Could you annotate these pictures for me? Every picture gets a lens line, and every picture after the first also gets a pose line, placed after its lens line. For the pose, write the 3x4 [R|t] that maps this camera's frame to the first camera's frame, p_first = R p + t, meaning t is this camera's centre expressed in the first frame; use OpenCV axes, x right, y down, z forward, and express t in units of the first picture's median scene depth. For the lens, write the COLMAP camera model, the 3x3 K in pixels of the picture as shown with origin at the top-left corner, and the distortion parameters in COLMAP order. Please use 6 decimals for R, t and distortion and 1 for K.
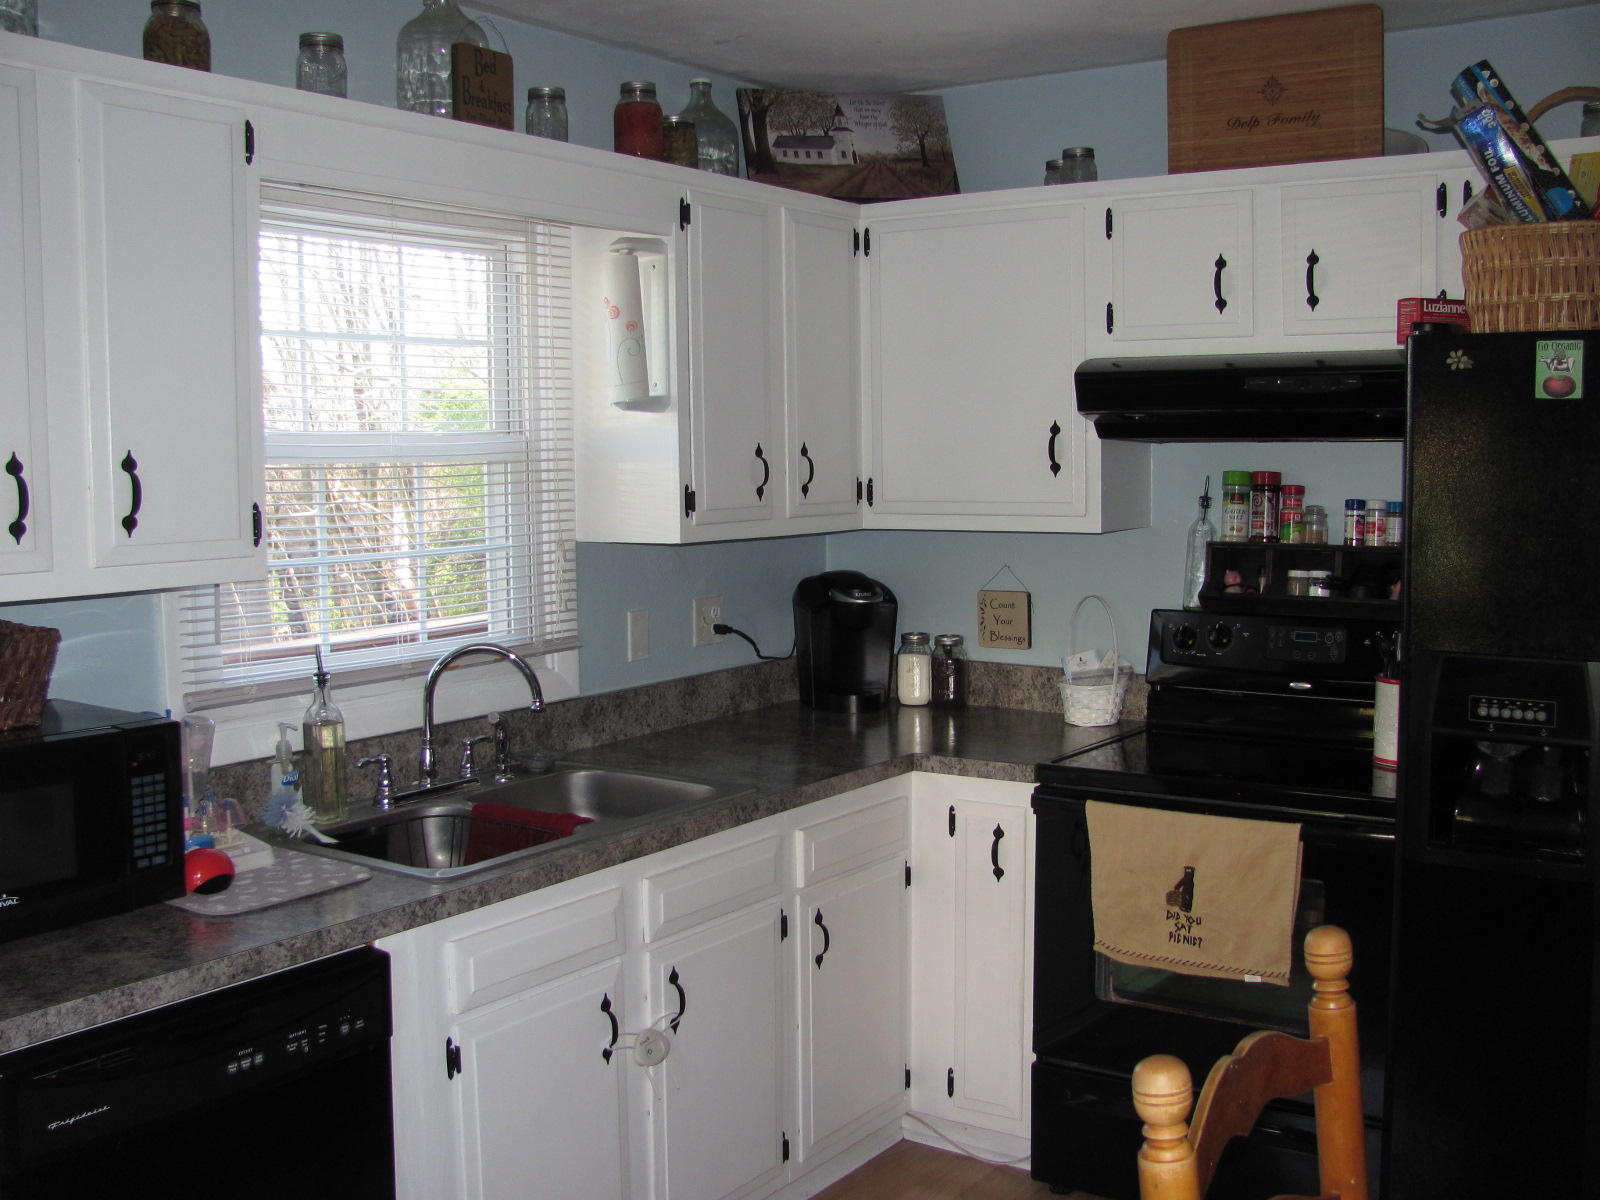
lens RADIAL K [[1696.3, 0, 800.0], [0, 1696.3, 600.0], [0, 0, 1]] dist [-0.217948, 0.266251]
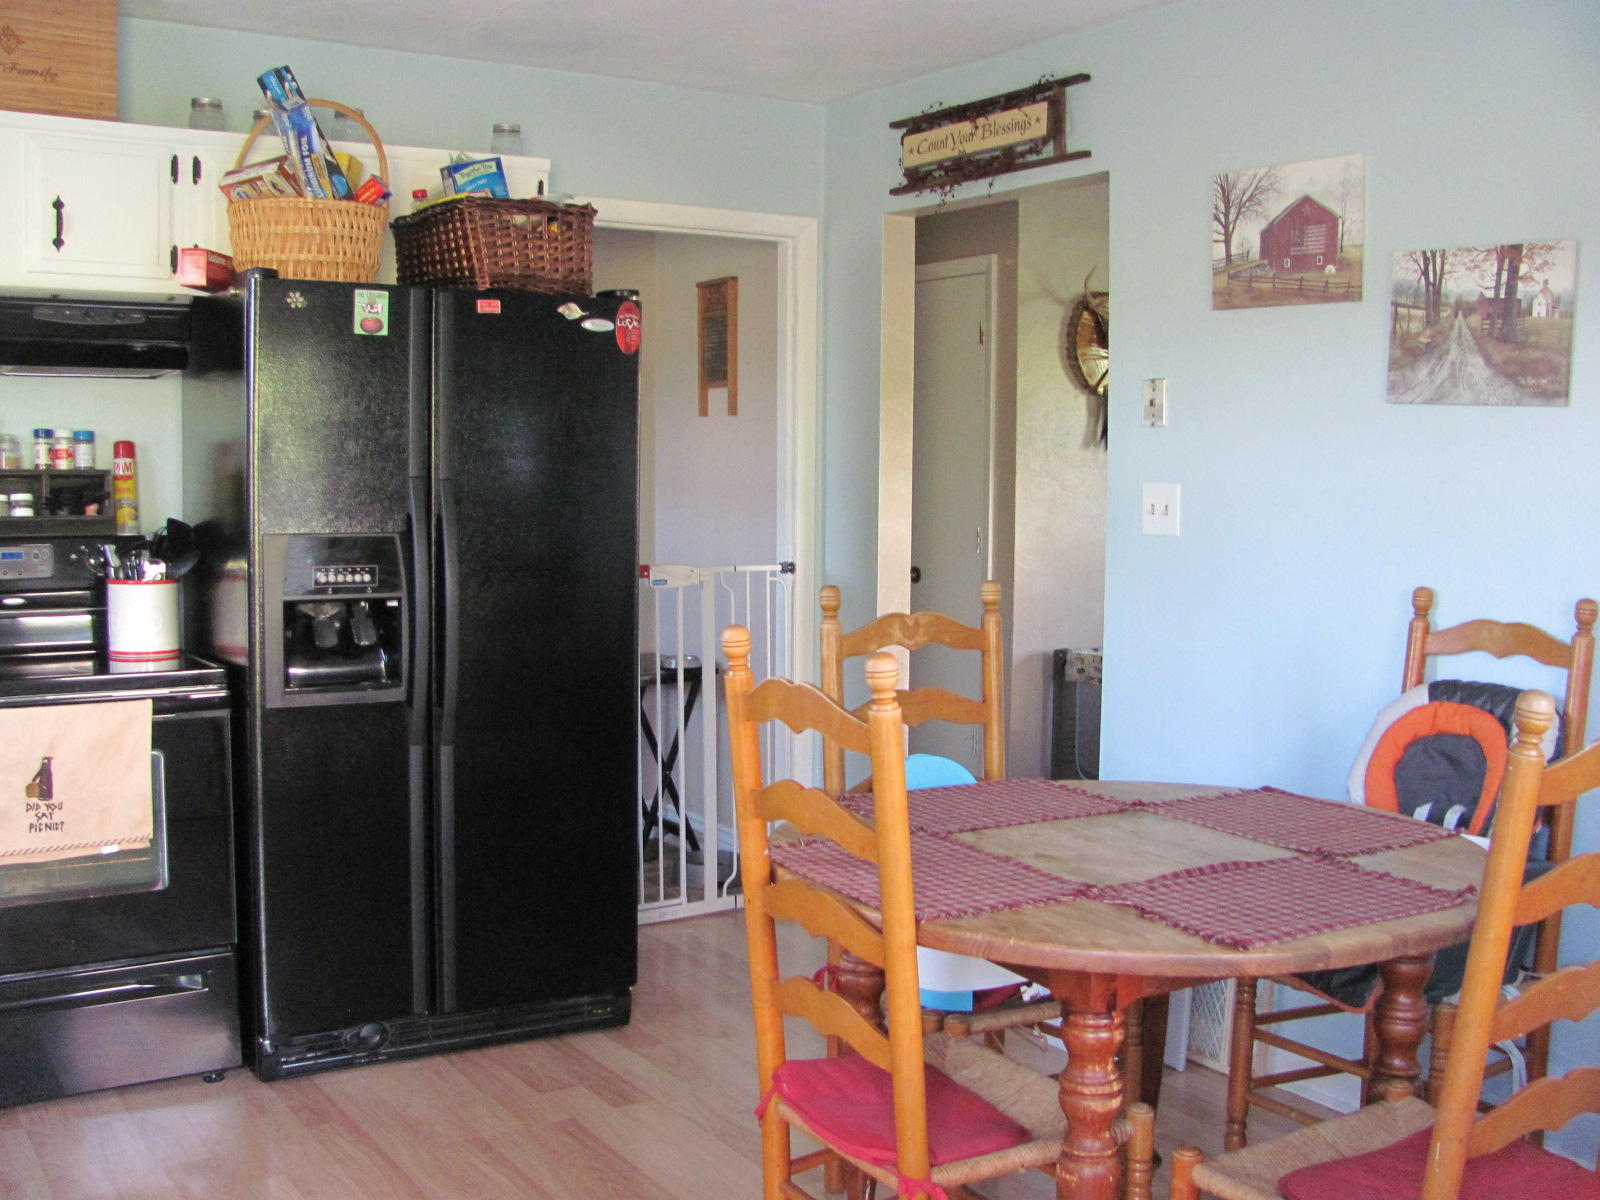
lens RADIAL K [[1696.3, 0, 800.0], [0, 1696.3, 600.0], [0, 0, 1]] dist [-0.217948, 0.266251]
pose [[0.385909, -0.060737, 0.920535, -0.548073], [0.068480, 0.996963, 0.037072, 0.053846], [-0.919992, 0.048732, 0.388896, 0.142719]]
